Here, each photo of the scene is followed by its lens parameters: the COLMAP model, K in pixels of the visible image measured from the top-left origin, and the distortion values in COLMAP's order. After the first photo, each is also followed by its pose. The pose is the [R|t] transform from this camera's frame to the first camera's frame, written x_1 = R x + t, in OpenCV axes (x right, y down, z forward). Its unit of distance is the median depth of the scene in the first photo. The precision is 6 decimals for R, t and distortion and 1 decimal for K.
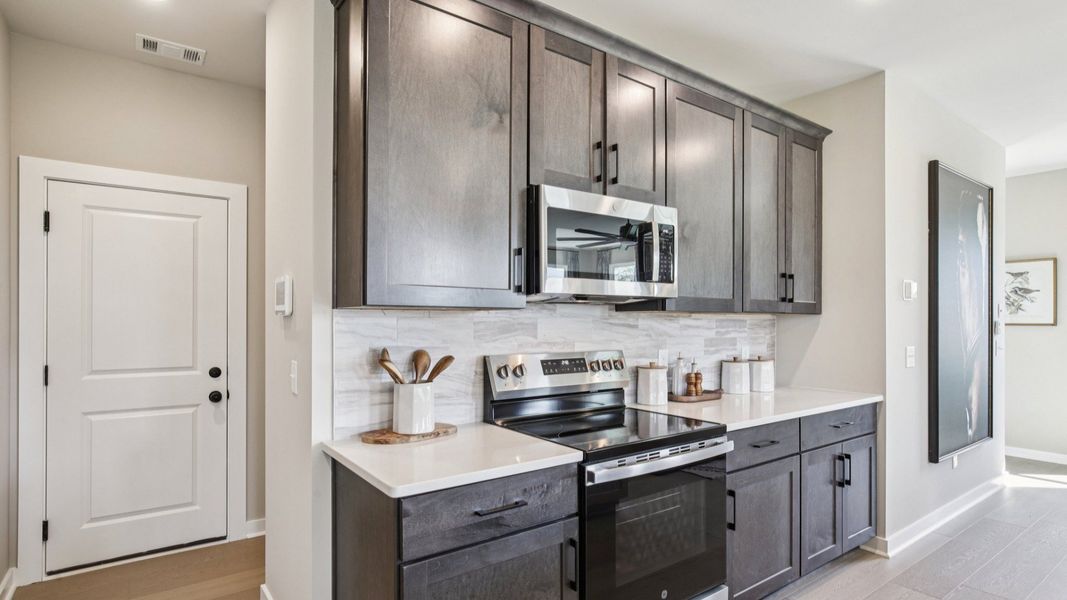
lens RADIAL K [[534.3, 0, 519.3], [0, 534.3, 319.3], [0, 0, 1]] dist [0.004335, 0.000285]
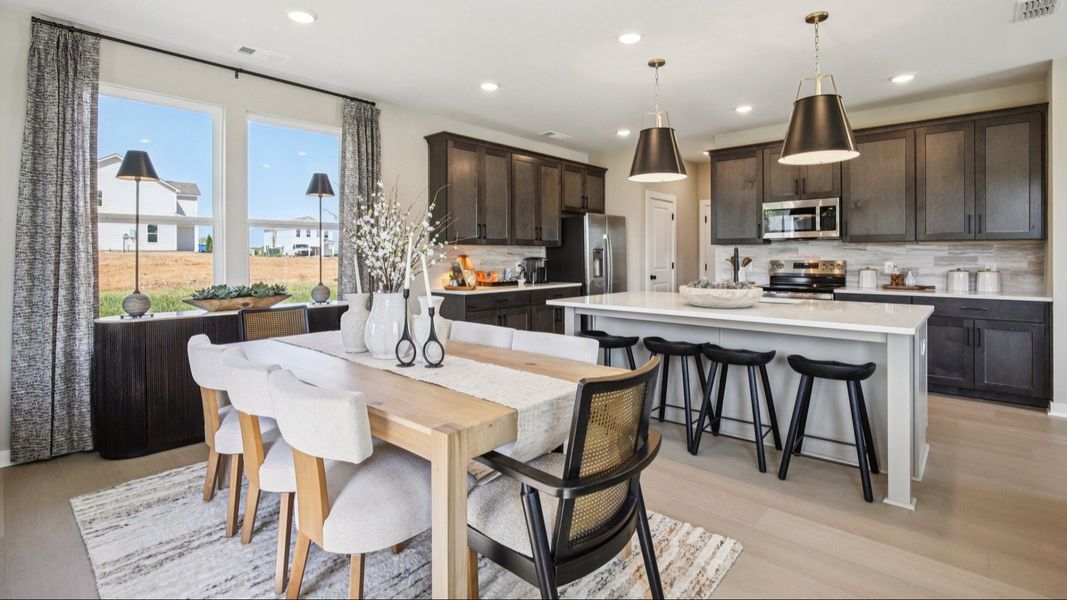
lens RADIAL K [[496.1, 0, 546.7], [0, 496.1, 255.0], [0, 0, 1]] dist [-0.021256, 0.005492]
pose [[0.227770, -0.004571, -0.973704, 1.835308], [0.005474, 0.999979, -0.003414, 0.035506], [0.973700, -0.004553, 0.227790, -0.619369]]
